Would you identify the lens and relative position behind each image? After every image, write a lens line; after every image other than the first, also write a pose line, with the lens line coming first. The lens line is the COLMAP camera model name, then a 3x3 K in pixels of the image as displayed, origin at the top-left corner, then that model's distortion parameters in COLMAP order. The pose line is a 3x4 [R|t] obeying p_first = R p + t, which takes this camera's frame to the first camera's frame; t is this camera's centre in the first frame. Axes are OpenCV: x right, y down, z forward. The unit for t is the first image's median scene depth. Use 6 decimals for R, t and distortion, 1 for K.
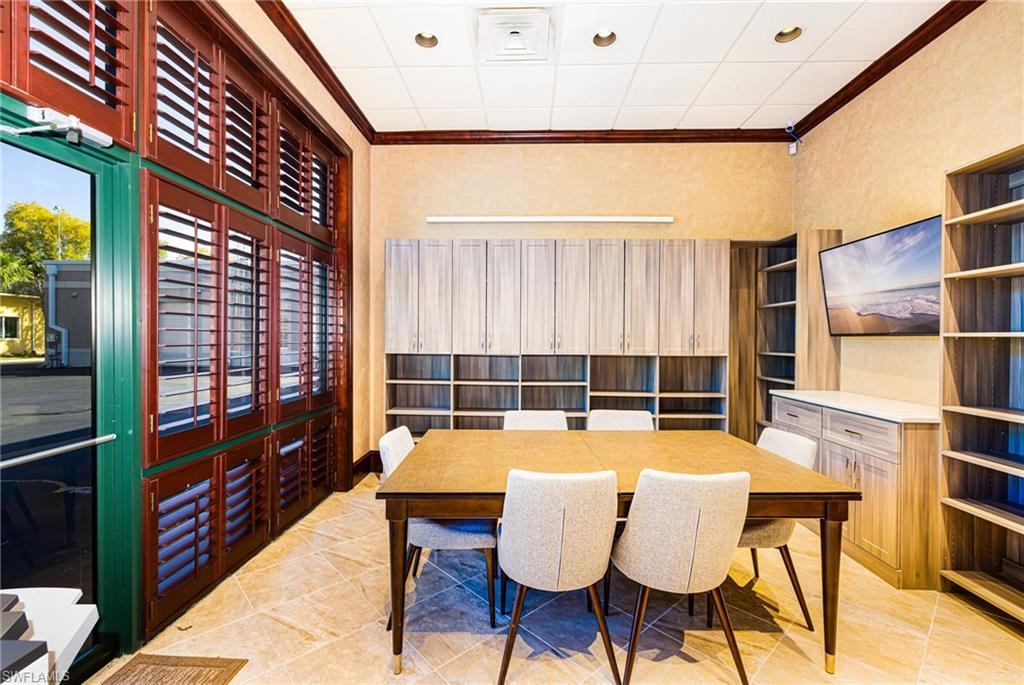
lens RADIAL K [[464.4, 0, 510.4], [0, 464.4, 336.2], [0, 0, 1]] dist [0.000288, -0.000100]
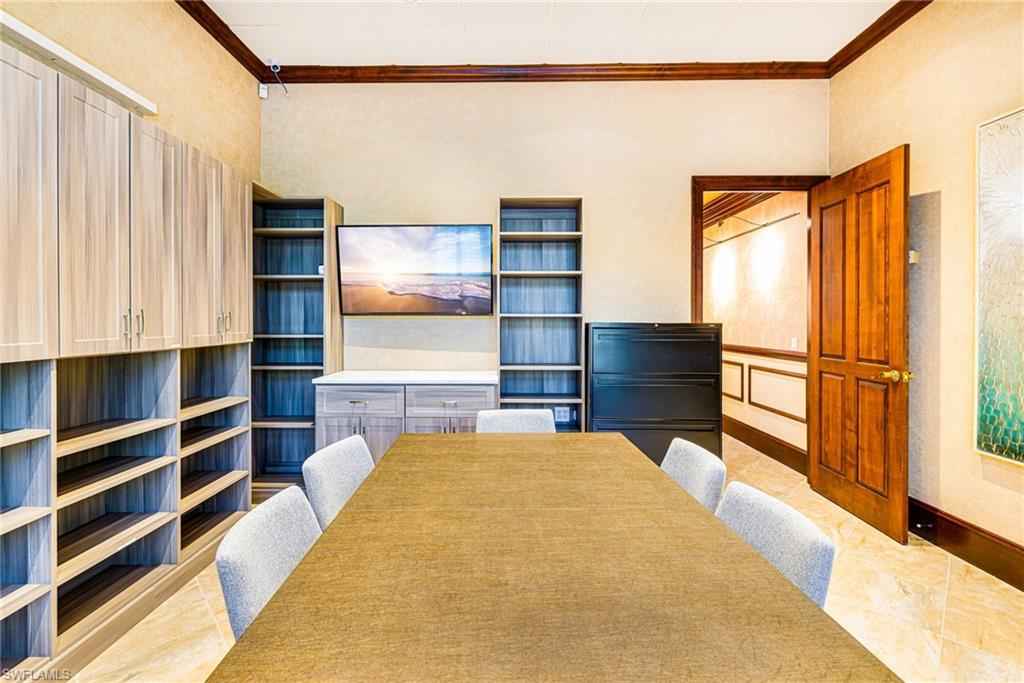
lens RADIAL K [[461.7, 0, 508.6], [0, 461.7, 320.8], [0, 0, 1]] dist [-0.001152, -0.000056]
pose [[-0.016887, -0.007314, 0.999831, -0.249326], [0.005146, 0.999959, 0.007402, 0.006815], [-0.999844, 0.005270, -0.016849, 0.622801]]
